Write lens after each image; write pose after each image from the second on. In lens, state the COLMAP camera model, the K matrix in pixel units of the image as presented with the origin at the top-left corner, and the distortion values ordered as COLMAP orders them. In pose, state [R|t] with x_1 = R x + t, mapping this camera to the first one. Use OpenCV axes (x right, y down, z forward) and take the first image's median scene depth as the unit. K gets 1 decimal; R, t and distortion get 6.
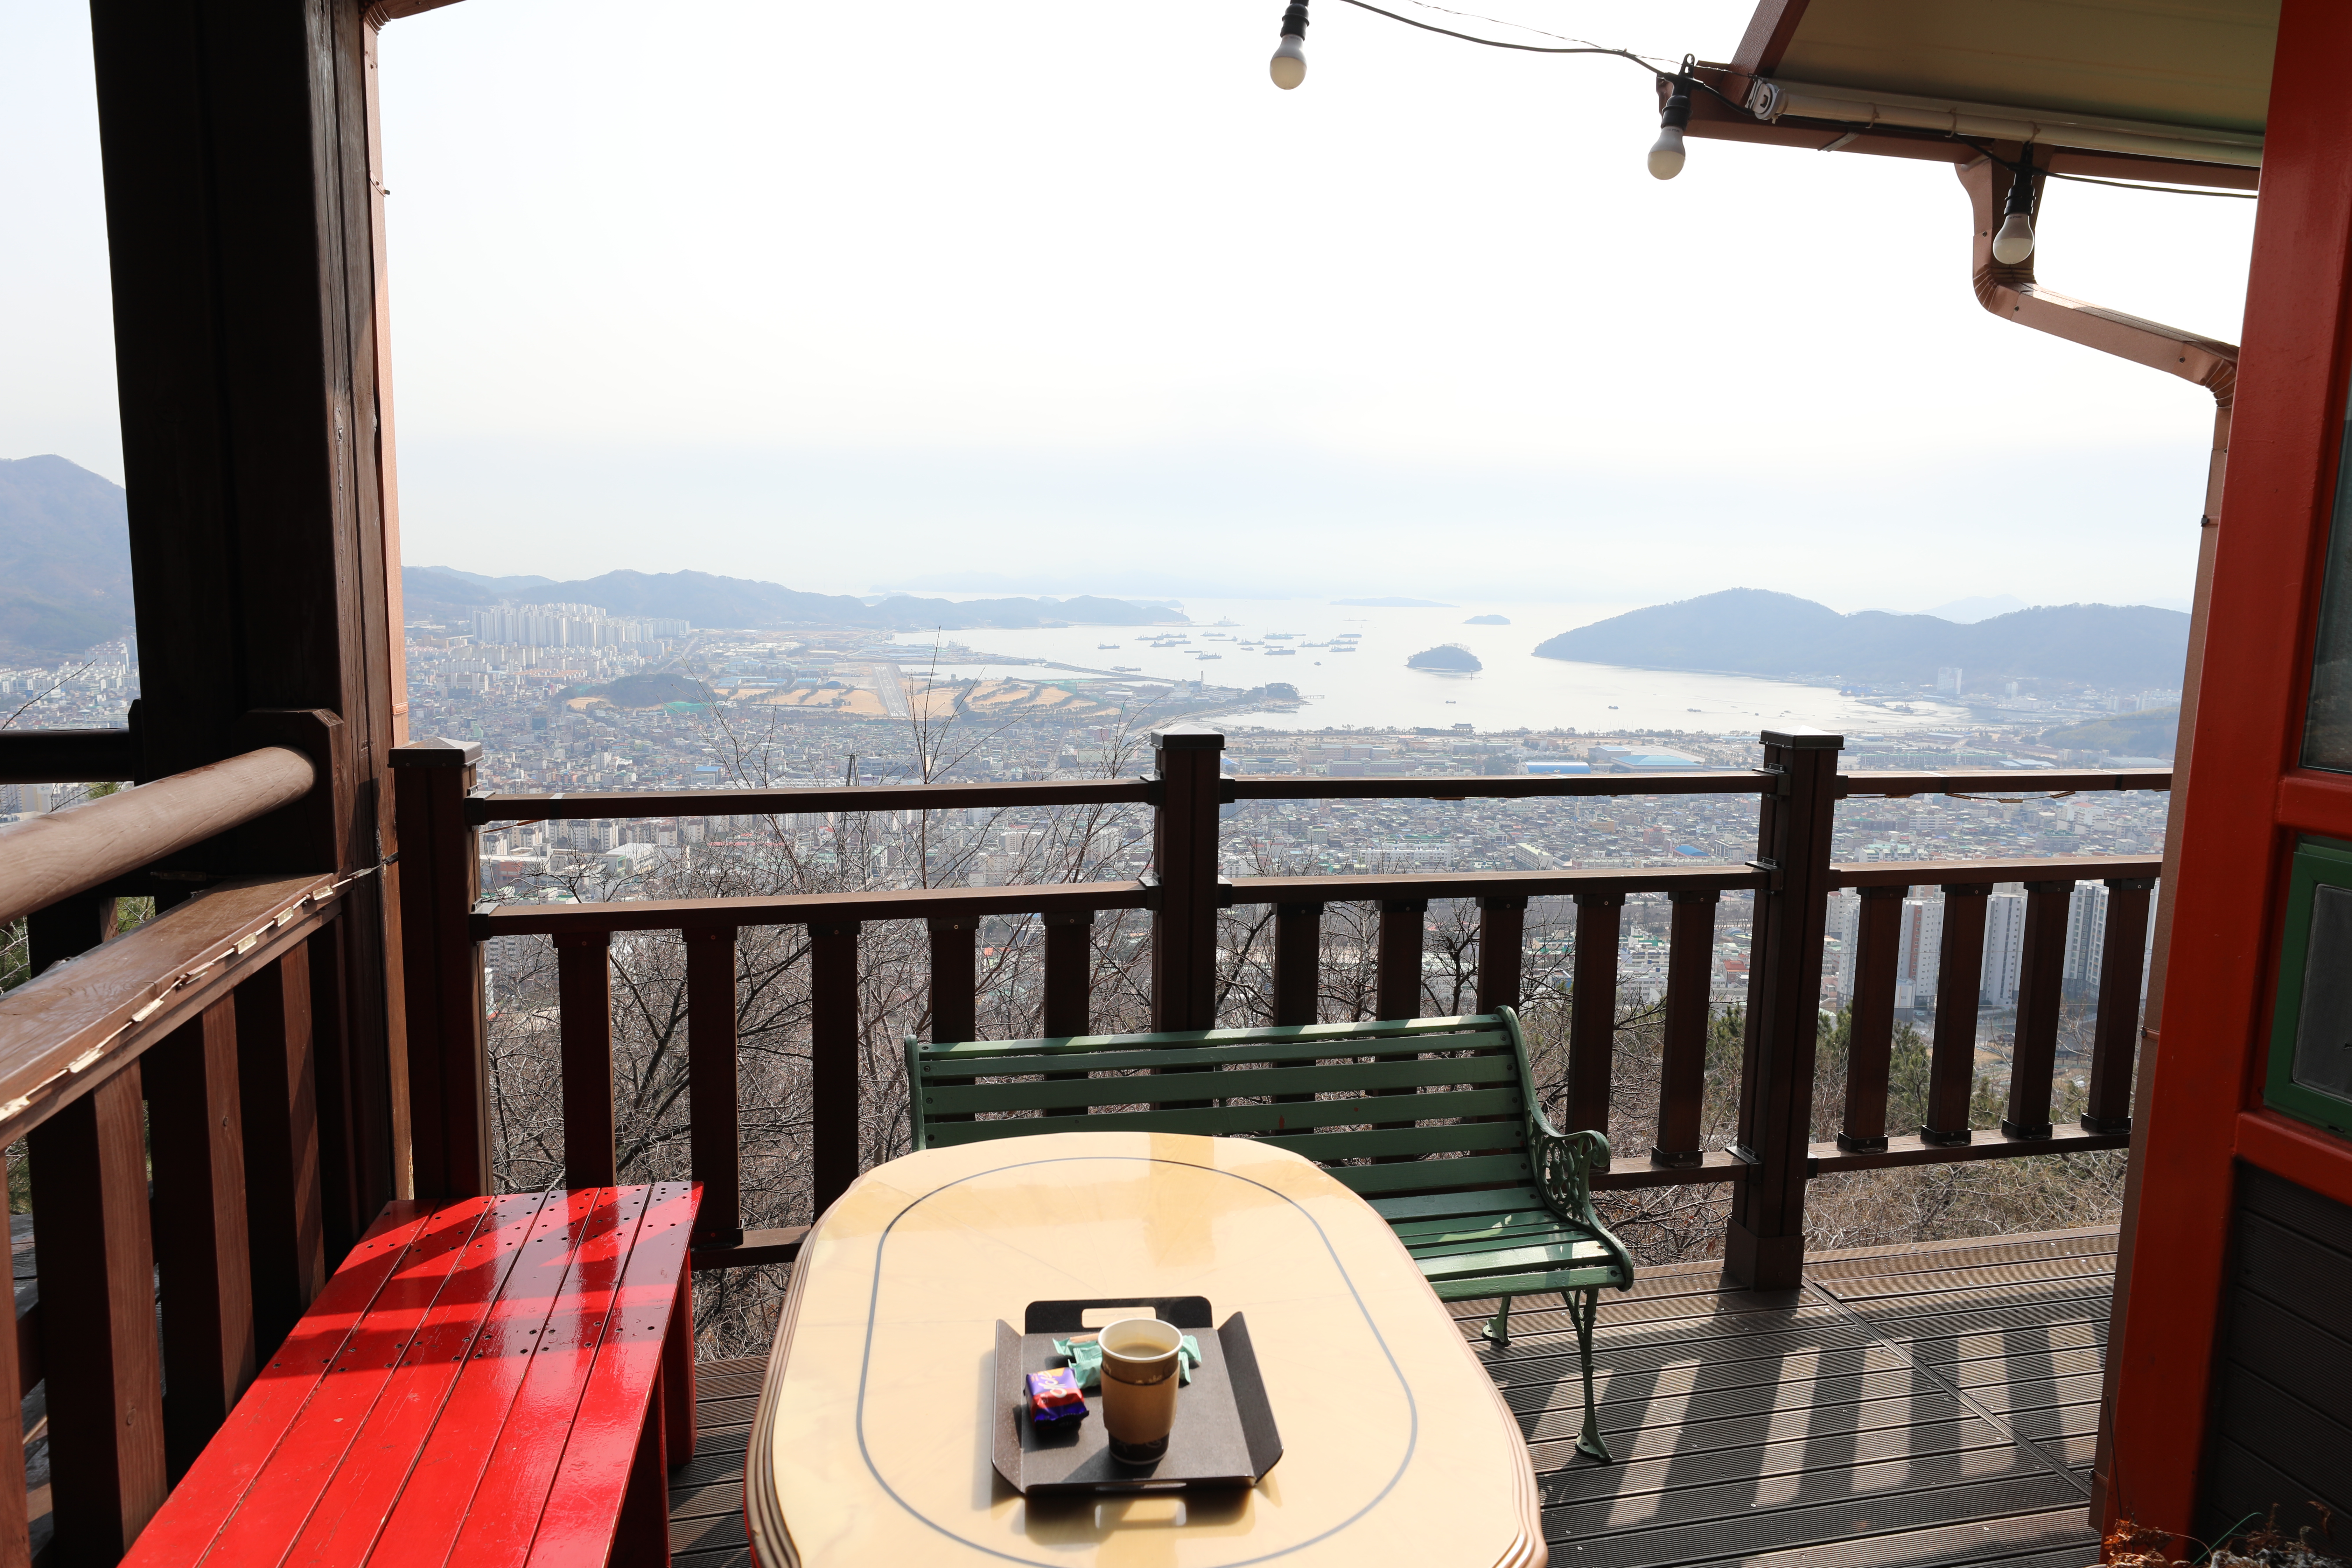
lens RADIAL K [[1506.0, 0, 1176.0], [0, 1506.0, 784.0], [0, 0, 1]] dist [-0.049493, 0.066986]
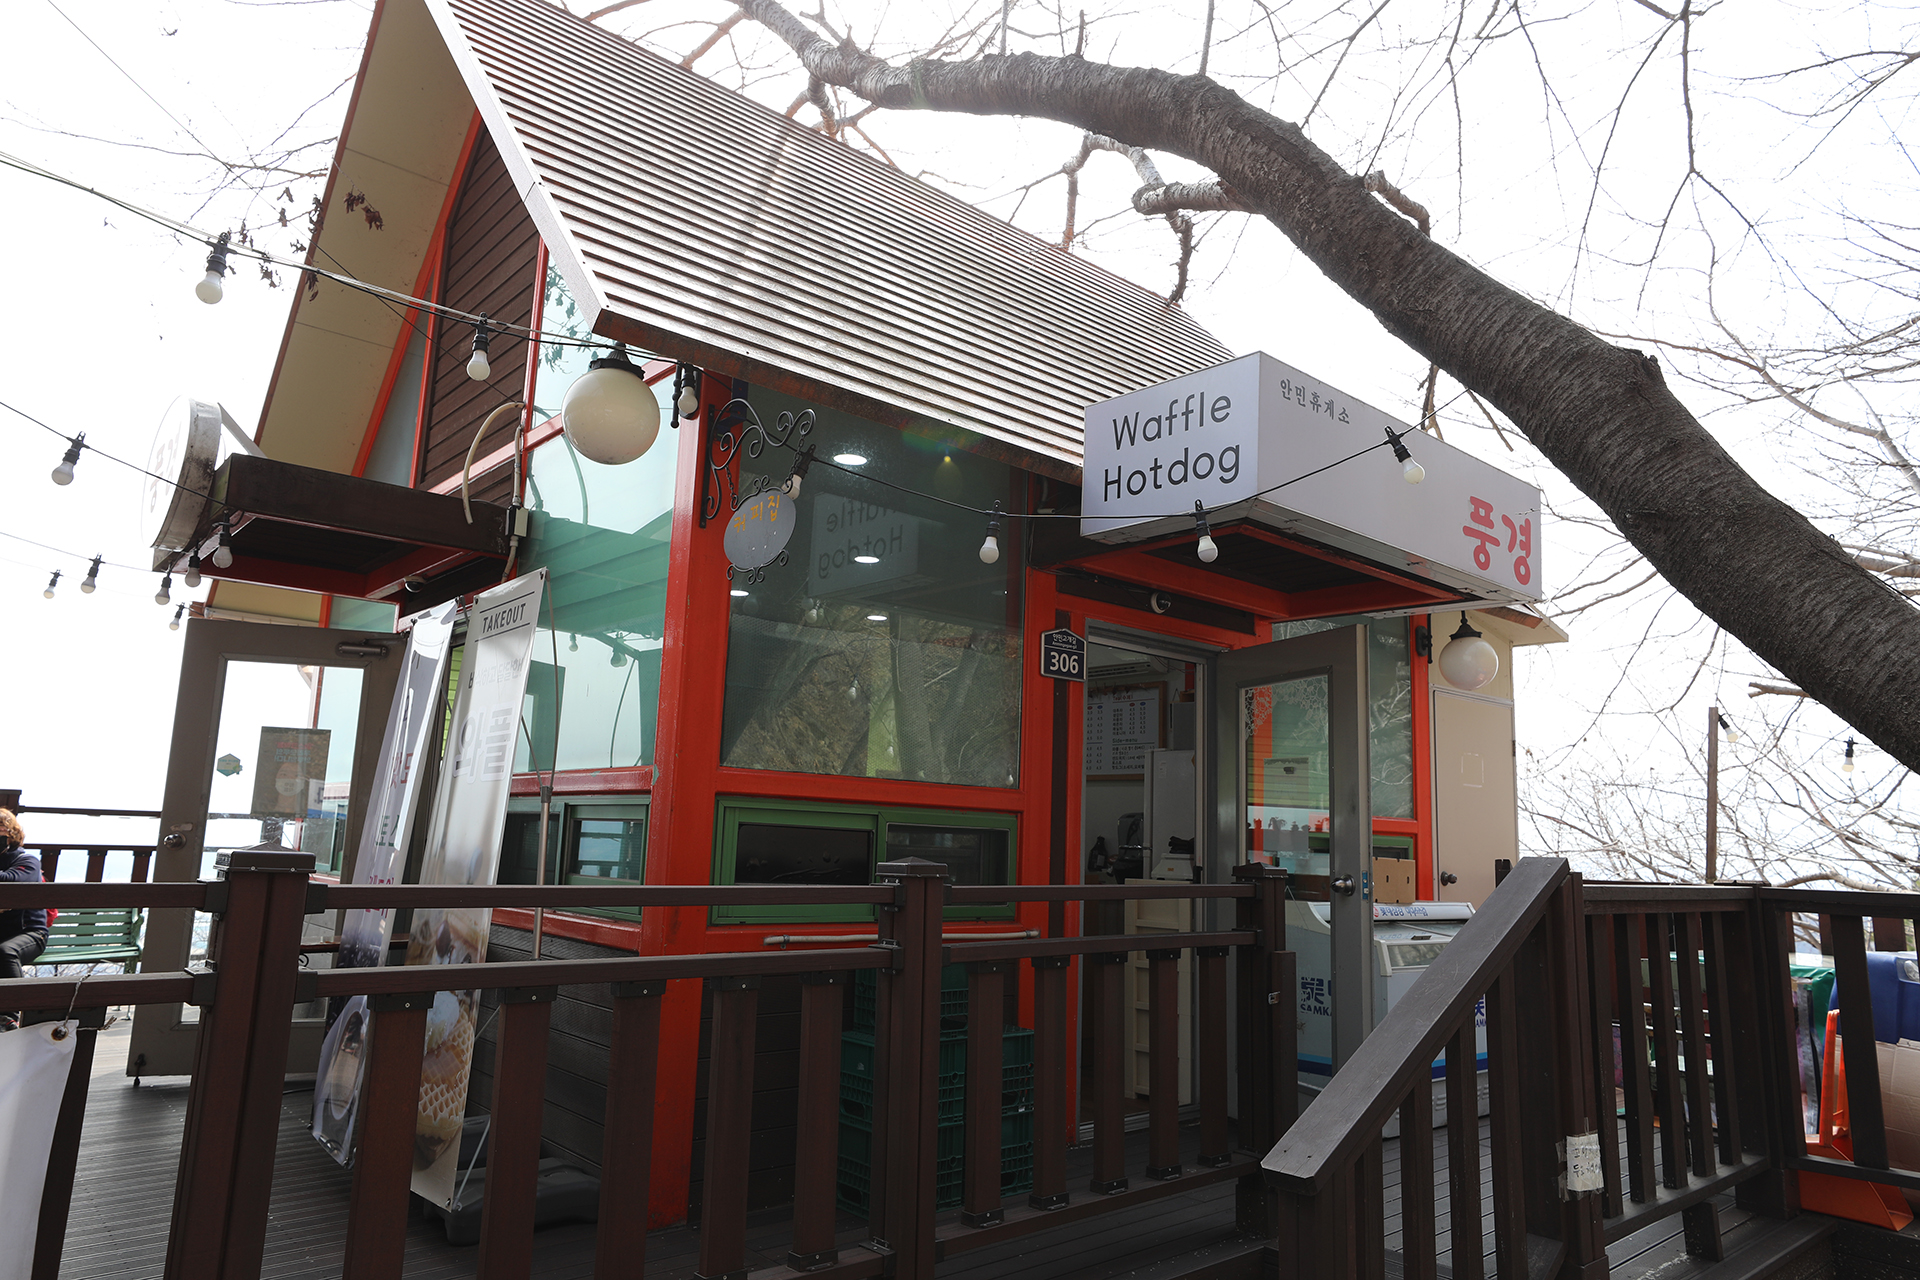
lens RADIAL K [[1218.0, 0, 960.0], [0, 1218.0, 640.0], [0, 0, 1]] dist [0.003771, 0.000613]
pose [[0.881820, 0.085211, 0.463824, 0.568116], [0.053742, 0.958975, -0.278350, 0.498365], [-0.468514, 0.270382, 0.841064, -2.157366]]
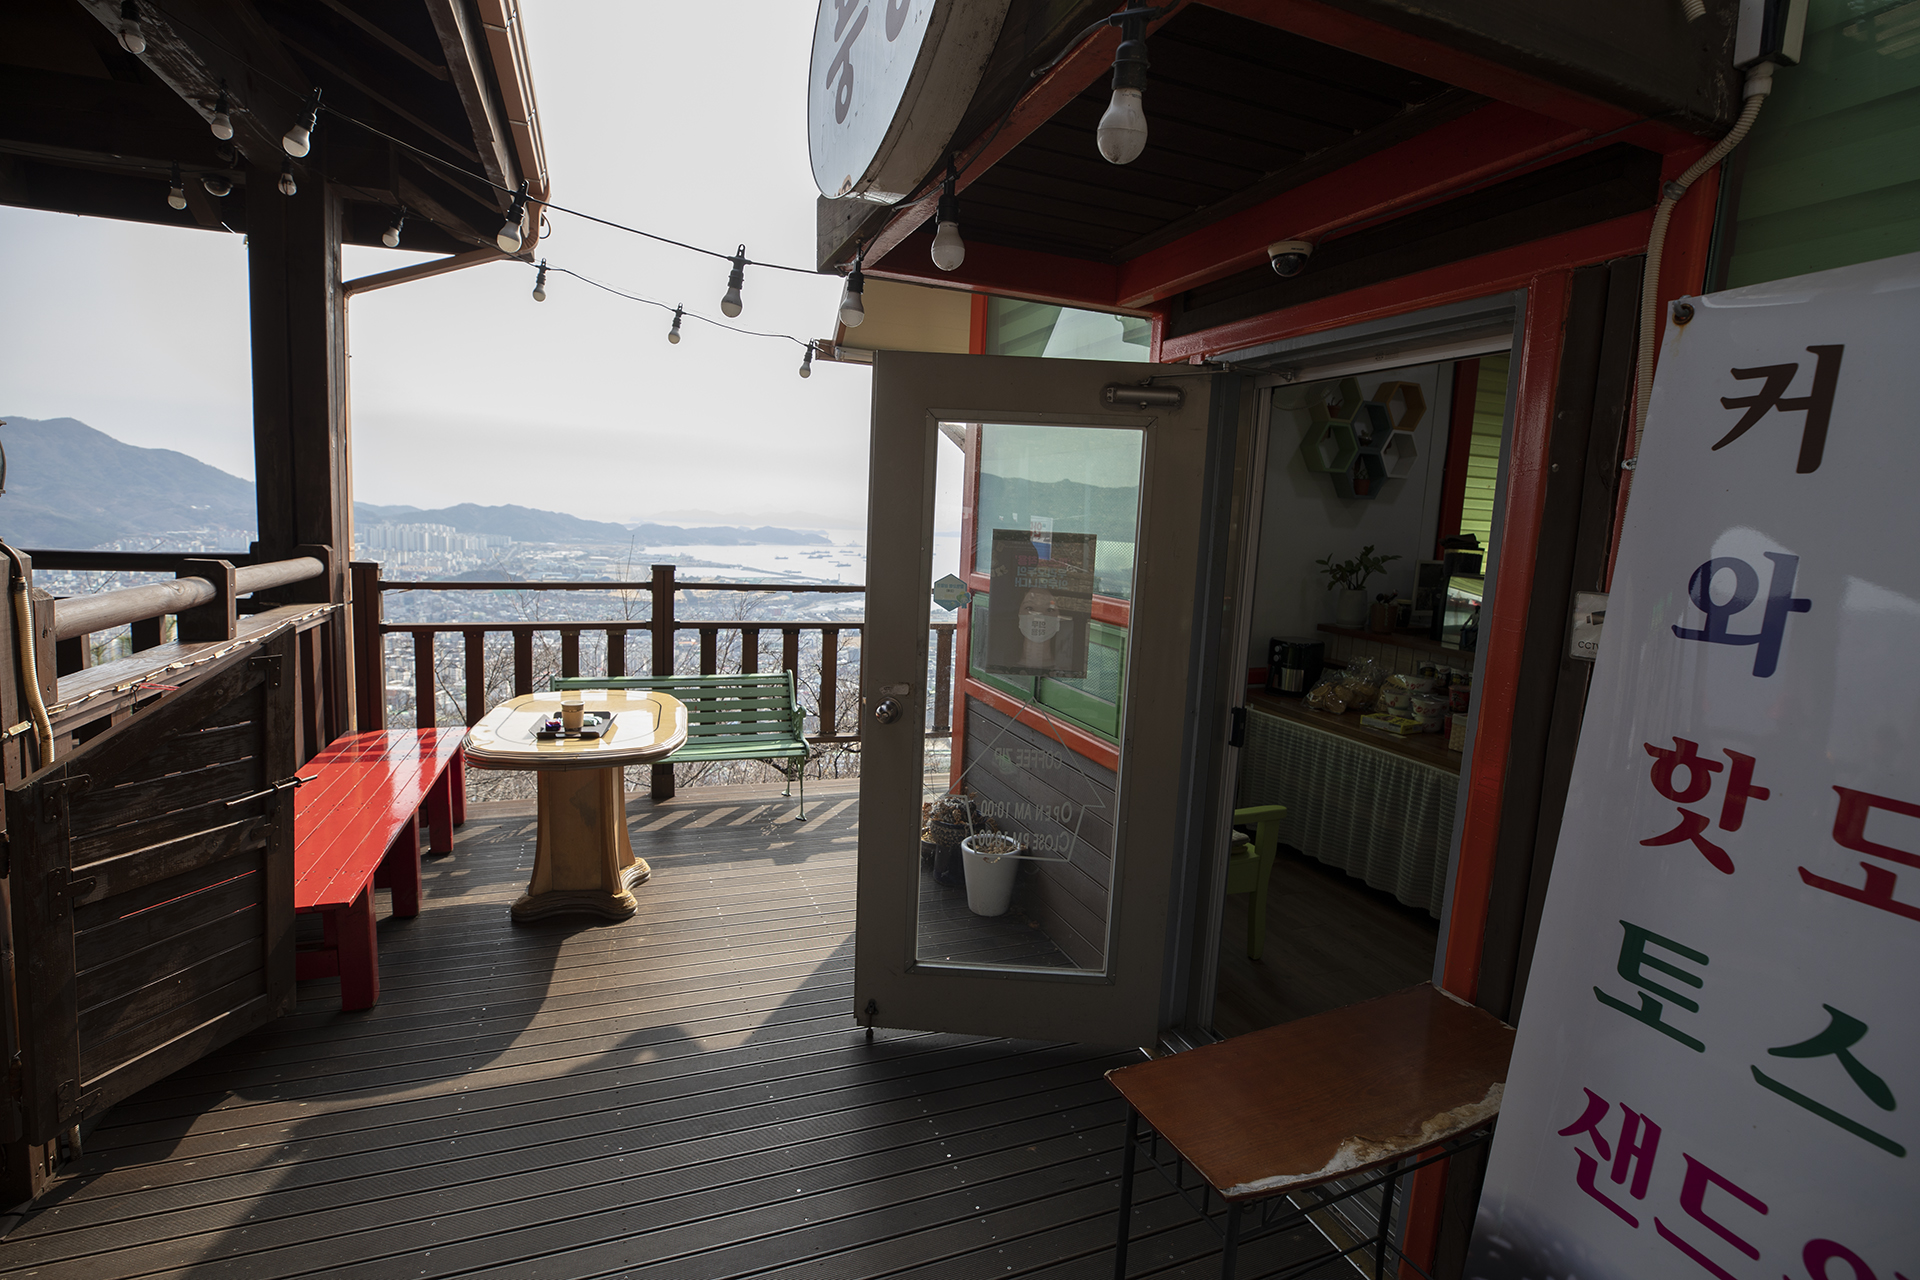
lens RADIAL K [[900.6, 0, 960.0], [0, 900.6, 640.0], [0, 0, 1]] dist [-0.048732, 0.015227]
pose [[0.988175, 0.003929, 0.153277, 0.318519], [-0.003757, 0.999992, -0.001413, 0.114792], [-0.153282, 0.000820, 0.988182, -0.741218]]
